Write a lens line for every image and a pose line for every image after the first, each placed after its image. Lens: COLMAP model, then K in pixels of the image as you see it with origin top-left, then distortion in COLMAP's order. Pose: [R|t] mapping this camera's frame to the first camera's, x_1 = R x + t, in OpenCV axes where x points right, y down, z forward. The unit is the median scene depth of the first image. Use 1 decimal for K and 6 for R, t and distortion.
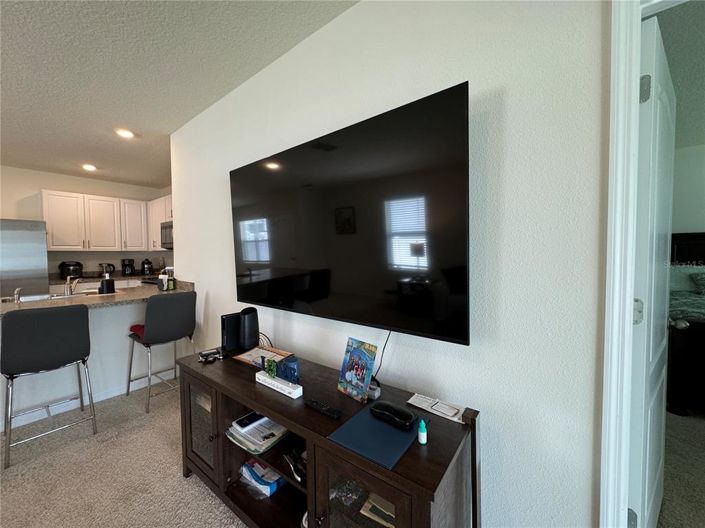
lens RADIAL K [[281.7, 0, 352.5], [0, 281.7, 264.0], [0, 0, 1]] dist [-0.001048, -0.000208]
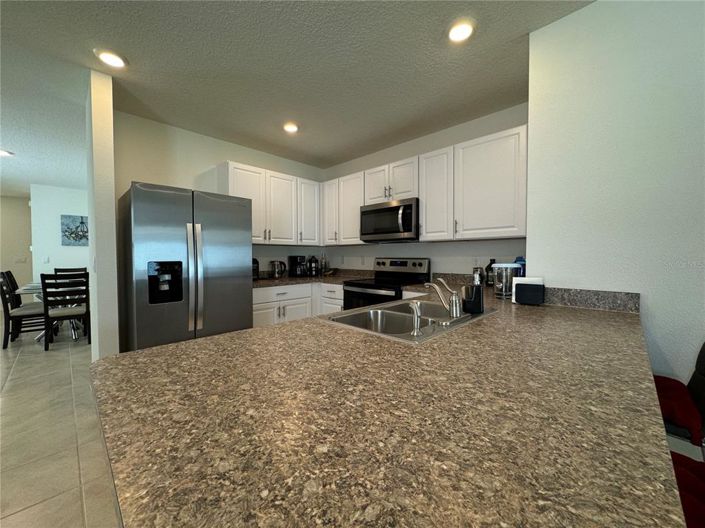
lens RADIAL K [[281.7, 0, 352.5], [0, 281.7, 264.0], [0, 0, 1]] dist [-0.001048, -0.000208]
pose [[0.994573, 0.007624, -0.103759, -0.614622], [-0.008692, 0.999914, -0.009845, 0.012959], [0.103675, 0.010694, 0.994554, 0.259224]]
